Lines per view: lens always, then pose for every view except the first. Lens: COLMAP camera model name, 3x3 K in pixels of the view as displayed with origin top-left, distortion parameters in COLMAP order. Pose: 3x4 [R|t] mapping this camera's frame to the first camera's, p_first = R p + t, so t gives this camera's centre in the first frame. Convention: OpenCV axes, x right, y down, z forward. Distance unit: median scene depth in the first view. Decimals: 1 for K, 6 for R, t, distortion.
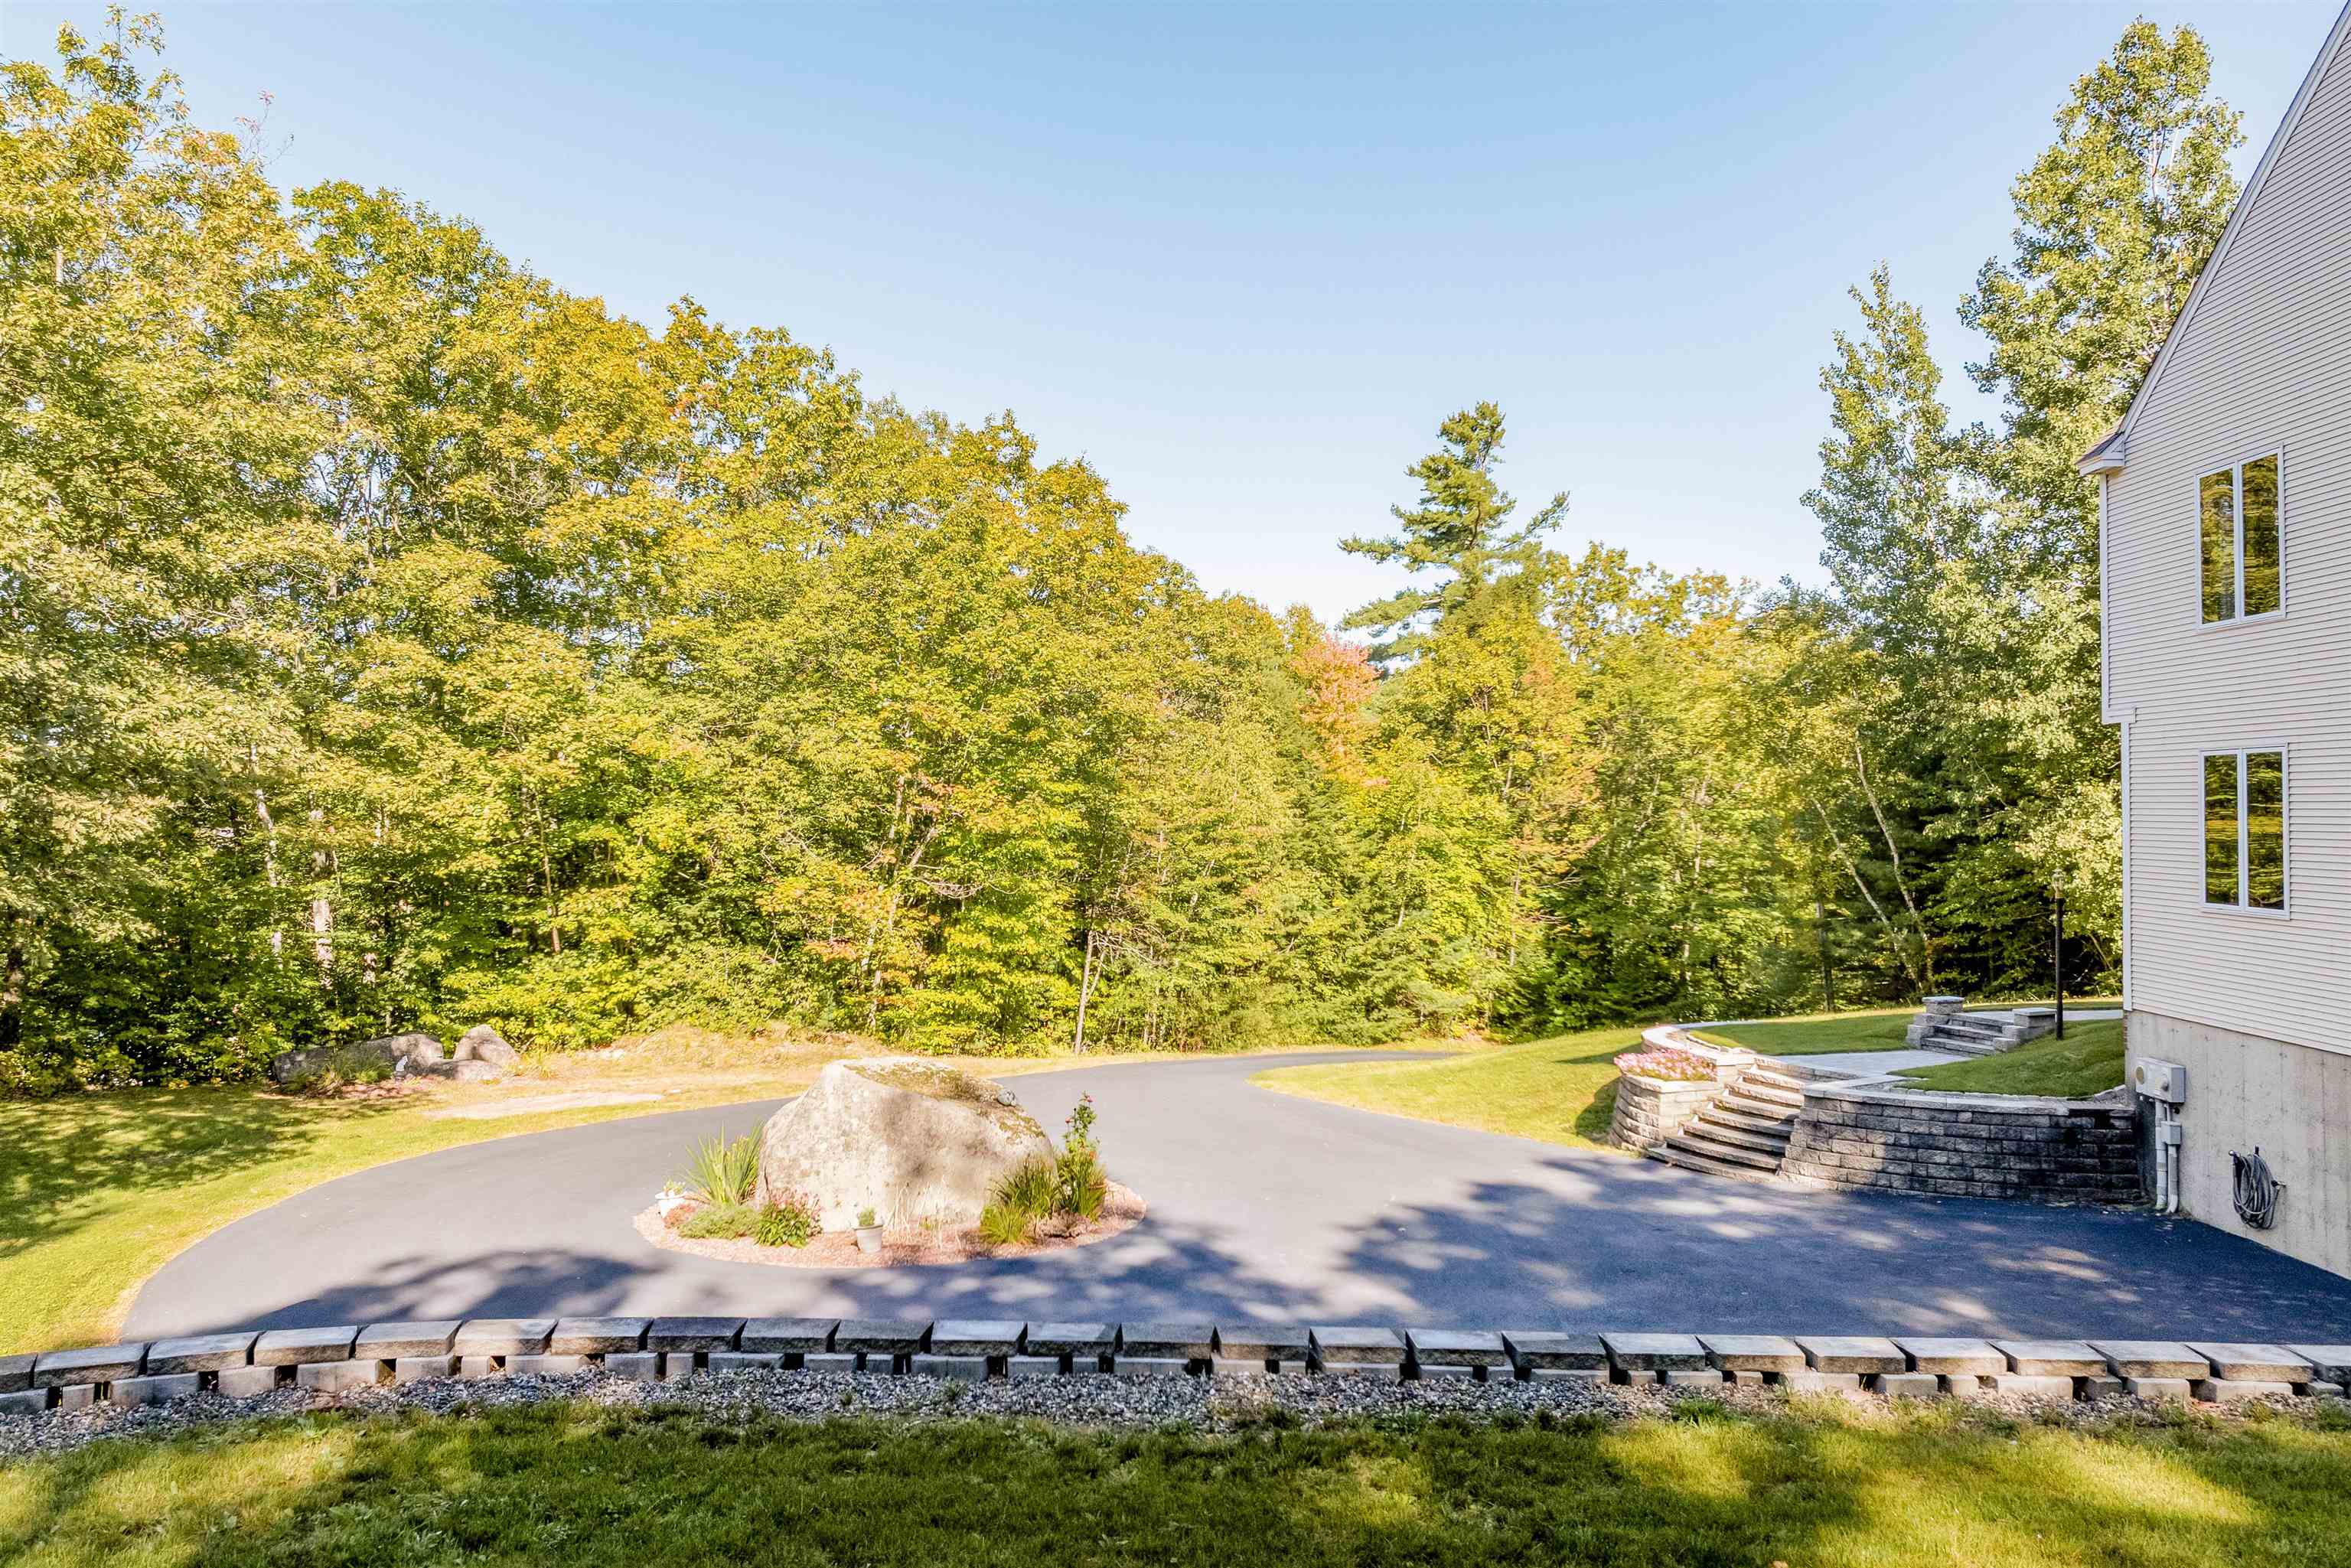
lens RADIAL K [[1663.5, 0, 1175.5], [0, 1663.5, 784.0], [0, 0, 1]] dist [-0.014270, 0.001486]
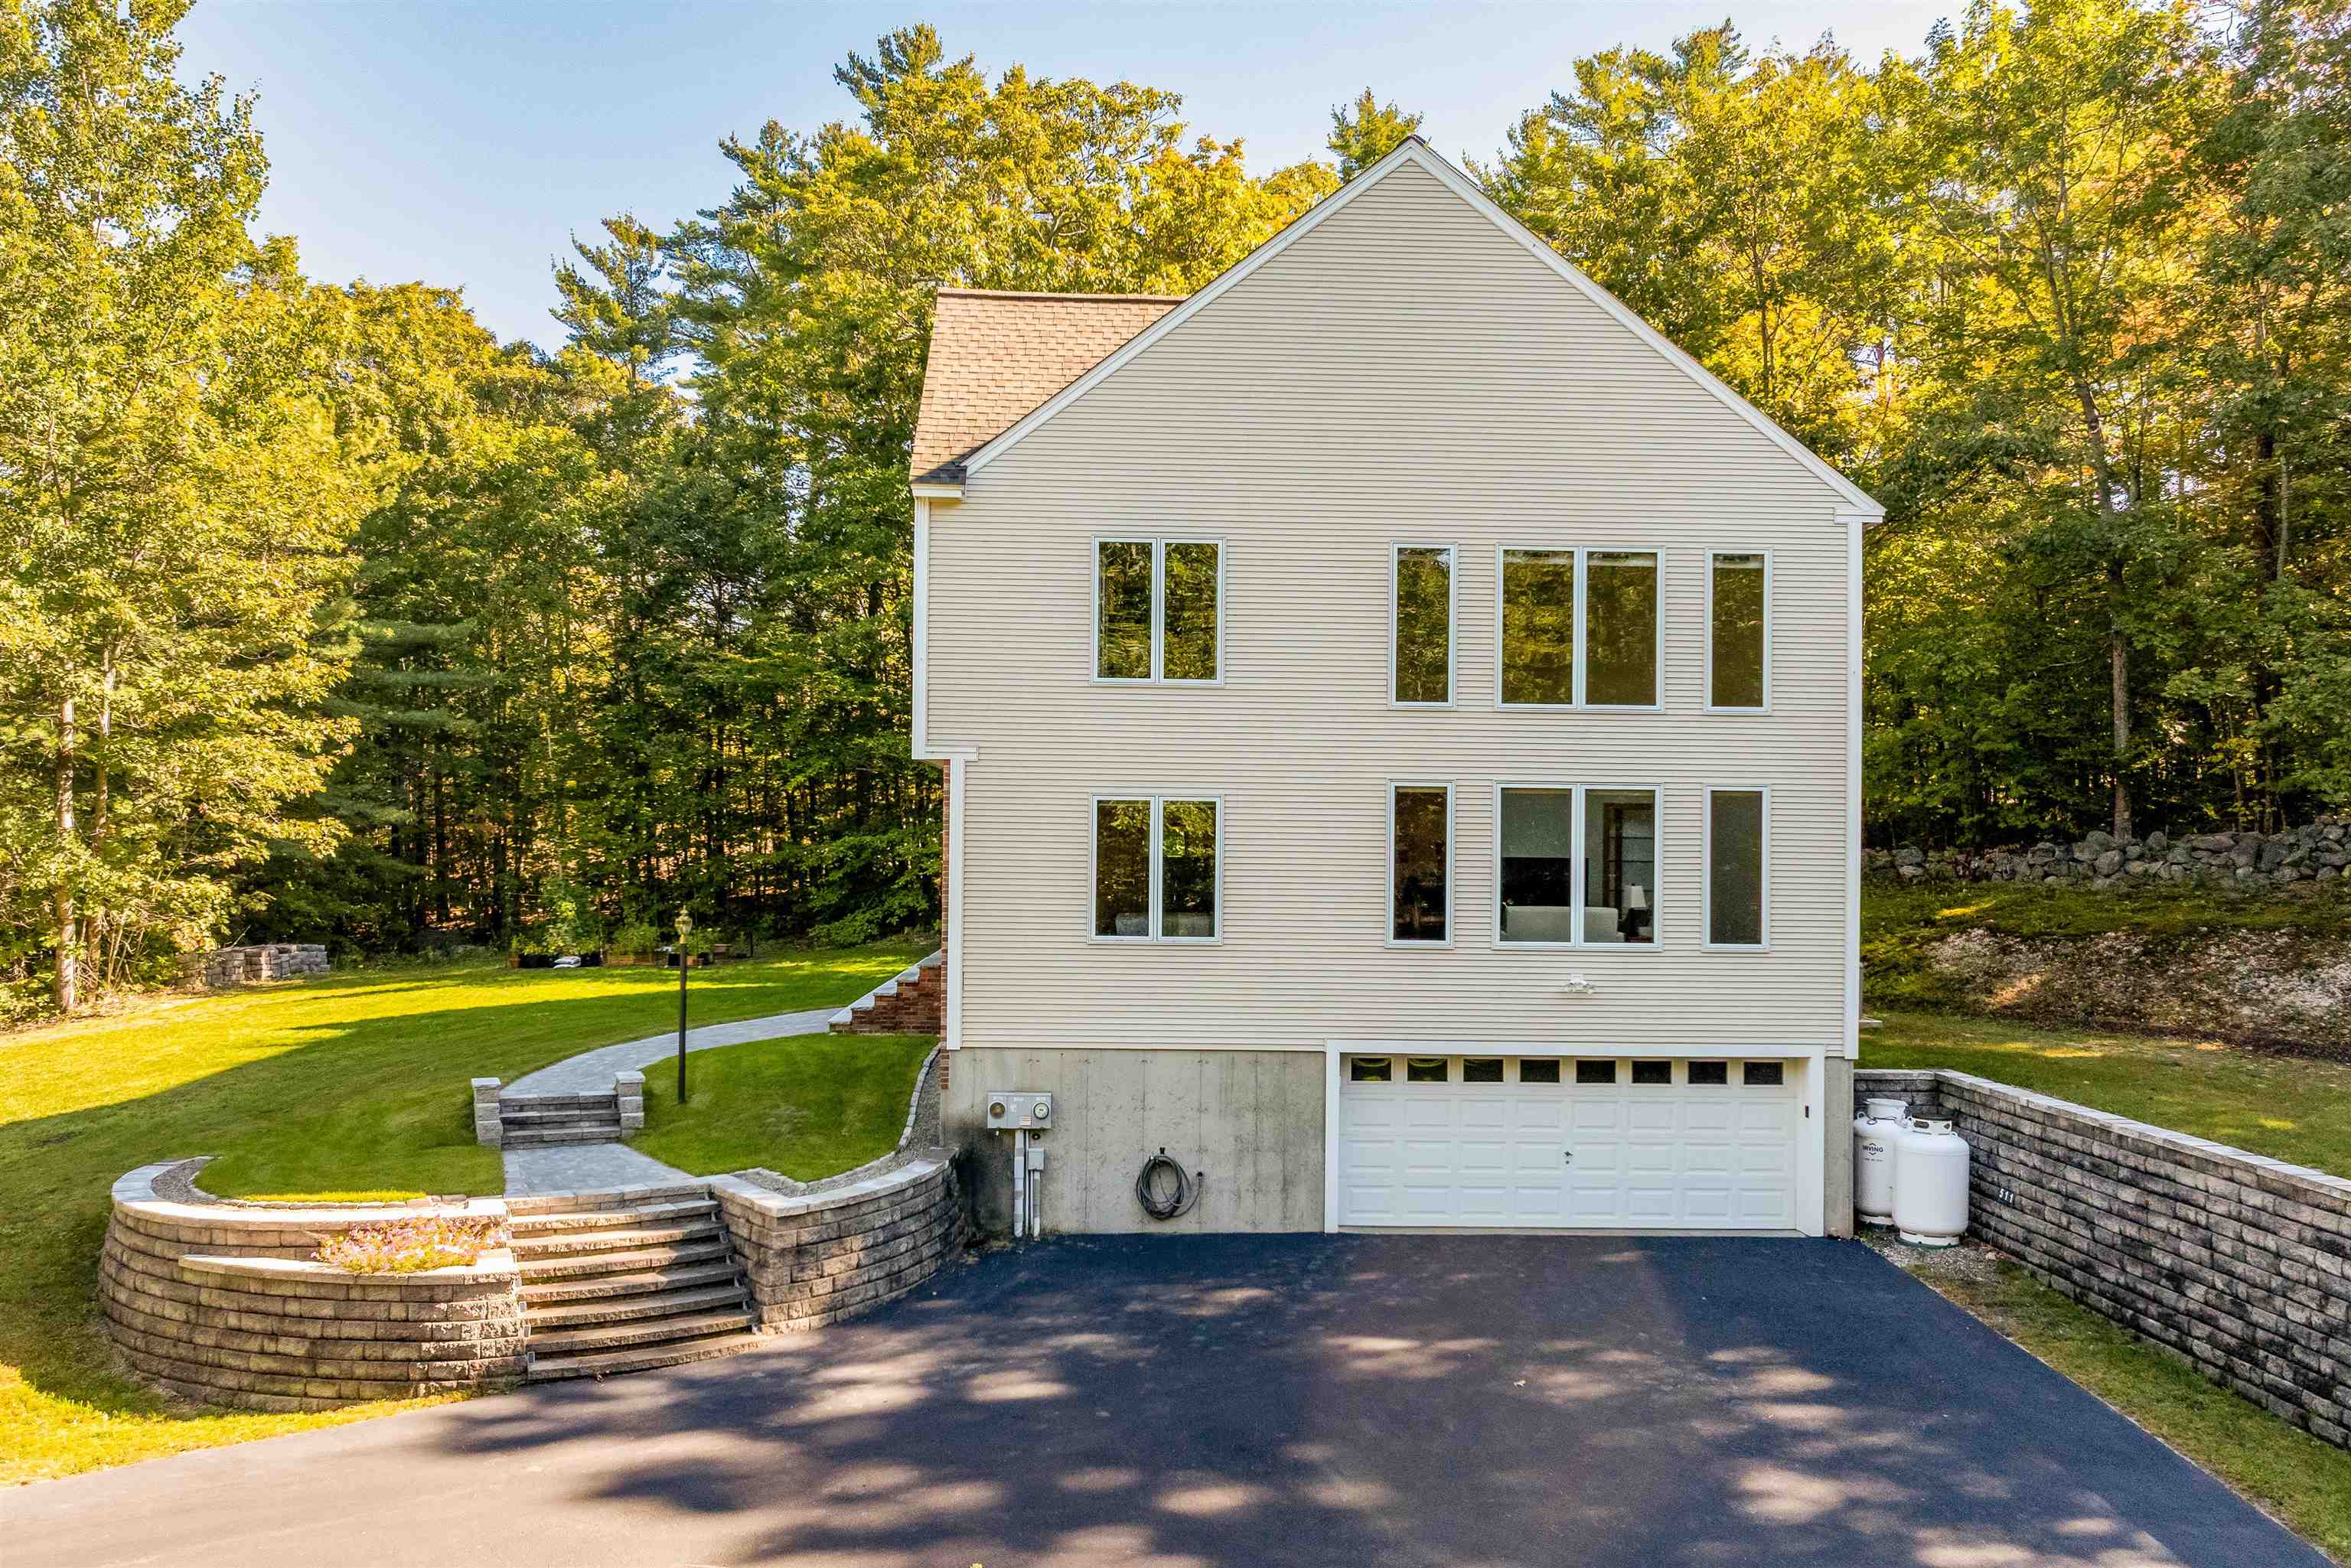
lens RADIAL K [[1661.3, 0, 1174.1], [0, 1661.3, 858.8], [0, 0, 1]] dist [0.003011, 0.001003]
pose [[-0.019033, -0.011432, 0.999753, -0.196469], [-0.030243, 0.999484, 0.010853, 0.004189], [-0.999361, -0.030029, -0.019369, 0.421249]]
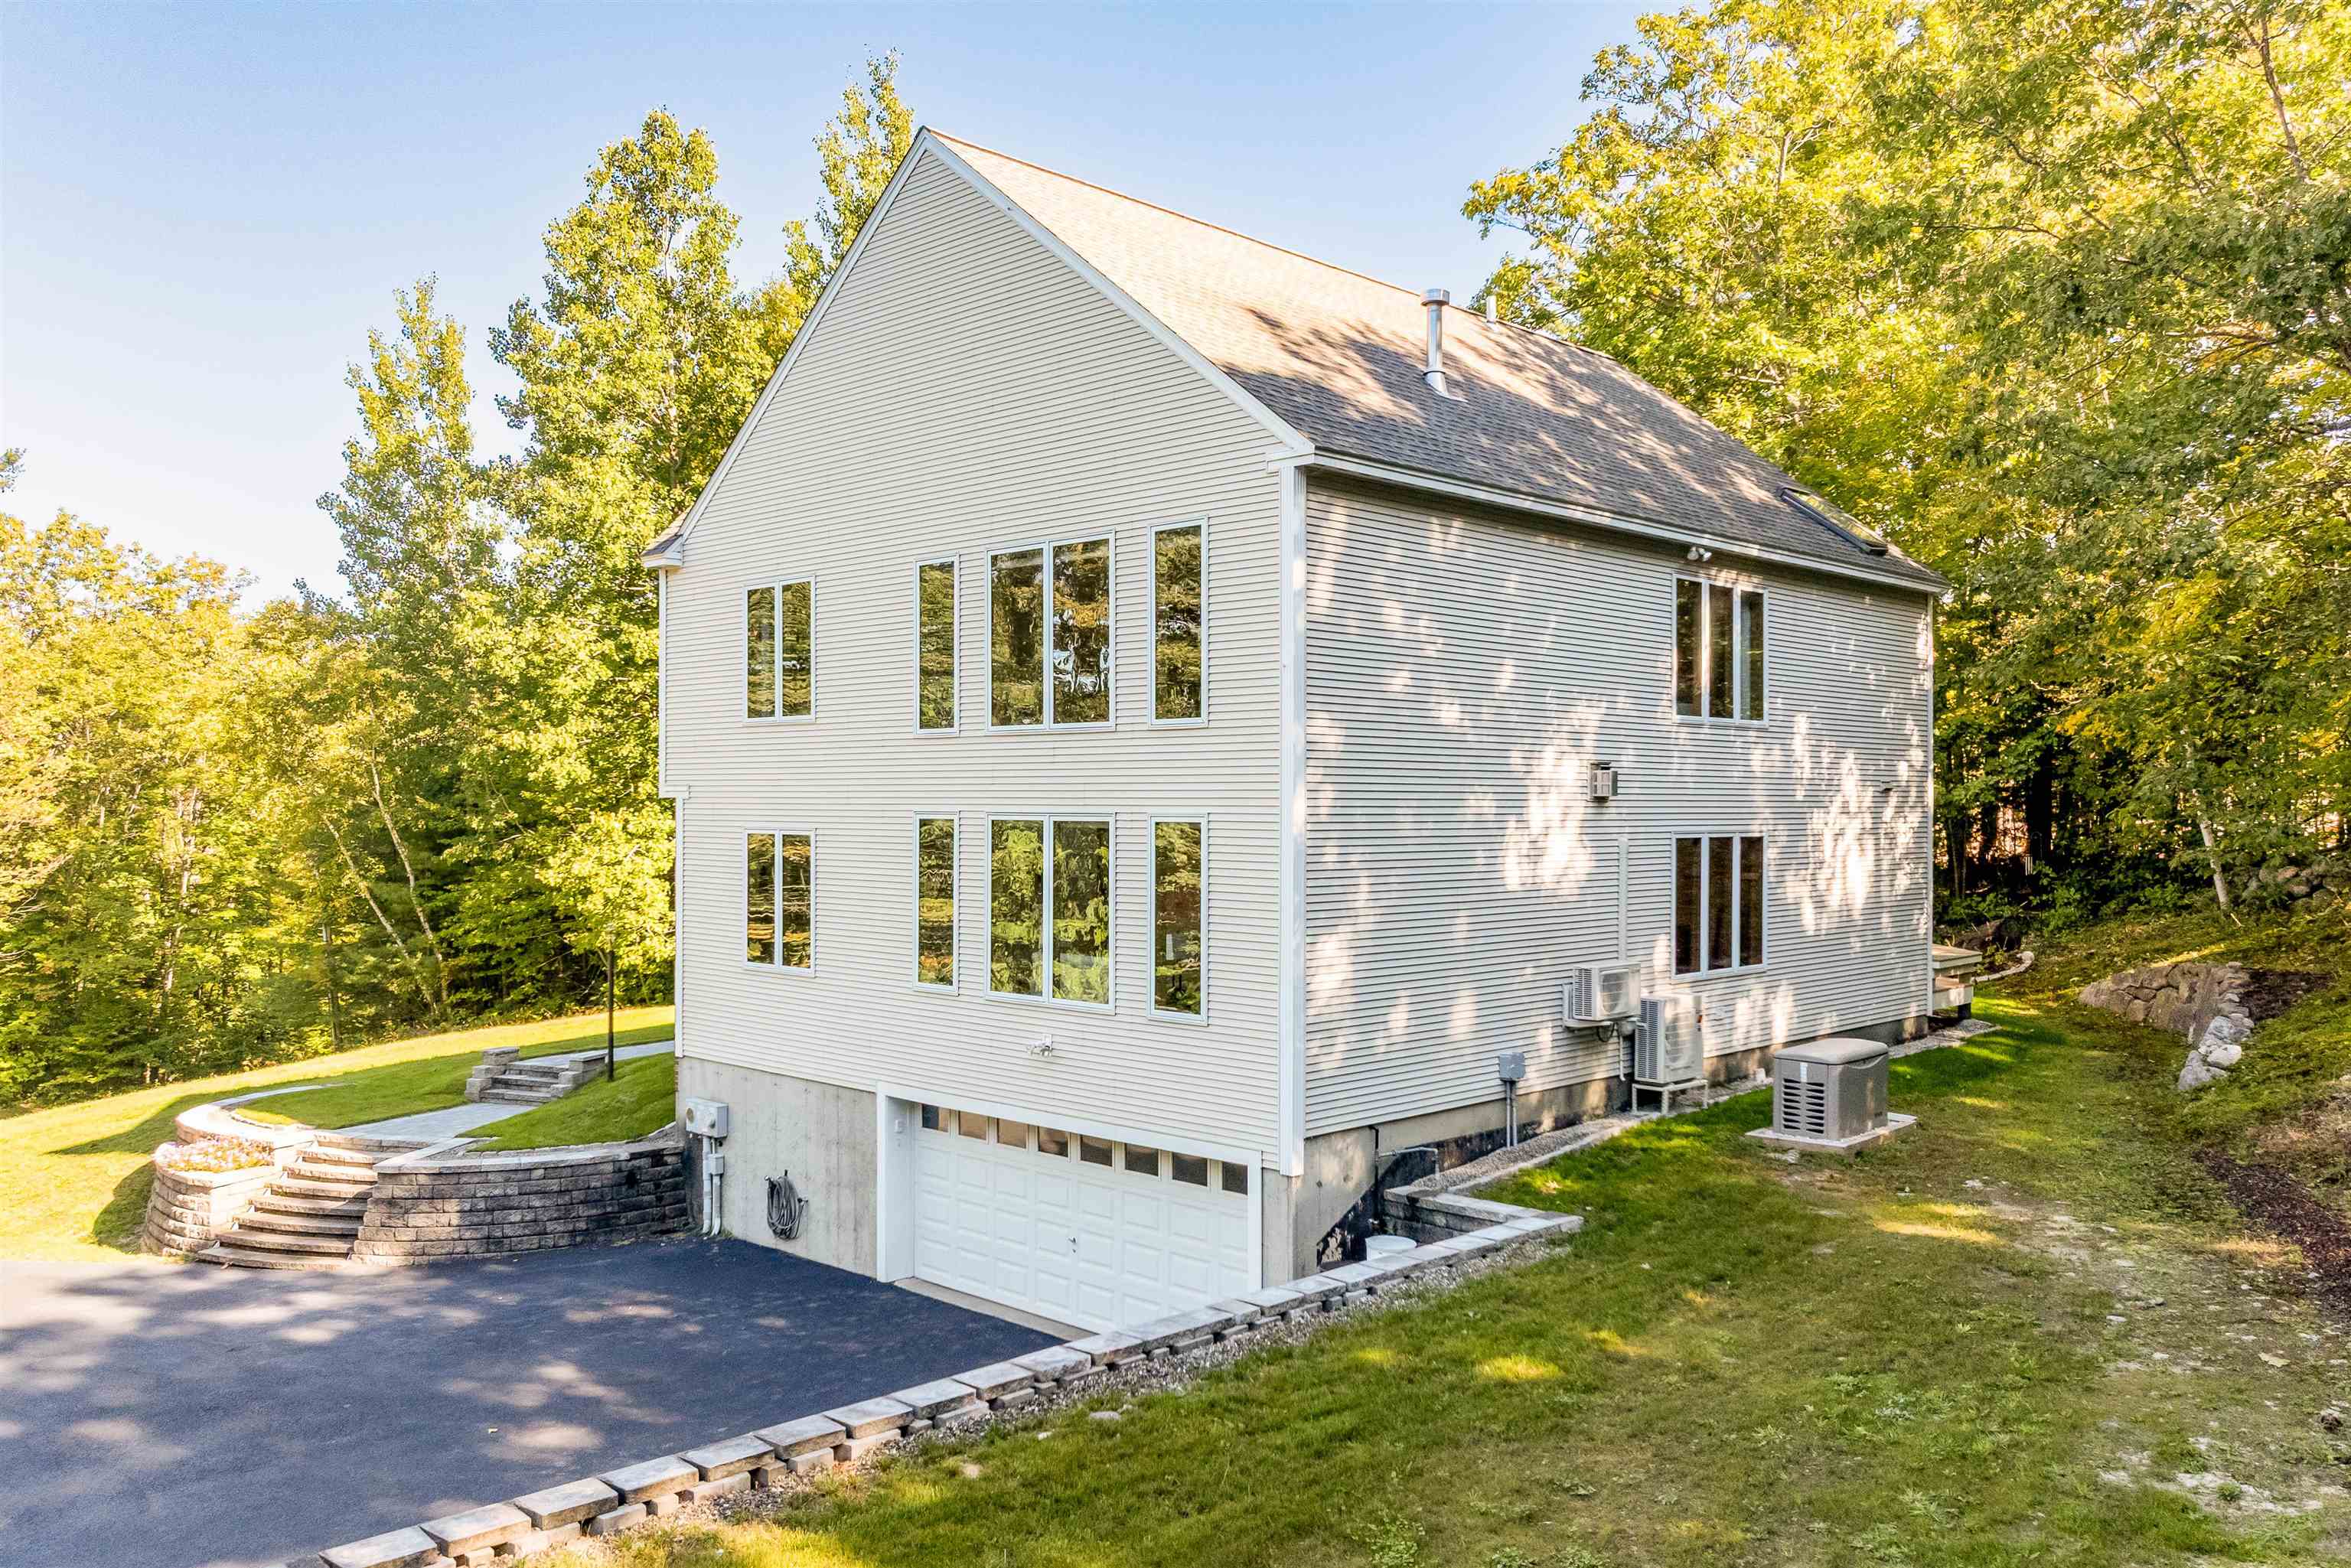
lens RADIAL K [[1719.9, 0, 1105.7], [0, 1719.9, 848.4], [0, 0, 1]] dist [0.036065, -0.078690]
pose [[0.692378, -0.011753, 0.721439, -0.026146], [-0.016559, 0.999345, 0.032172, -0.020687], [-0.721345, -0.034221, 0.691730, 0.000947]]
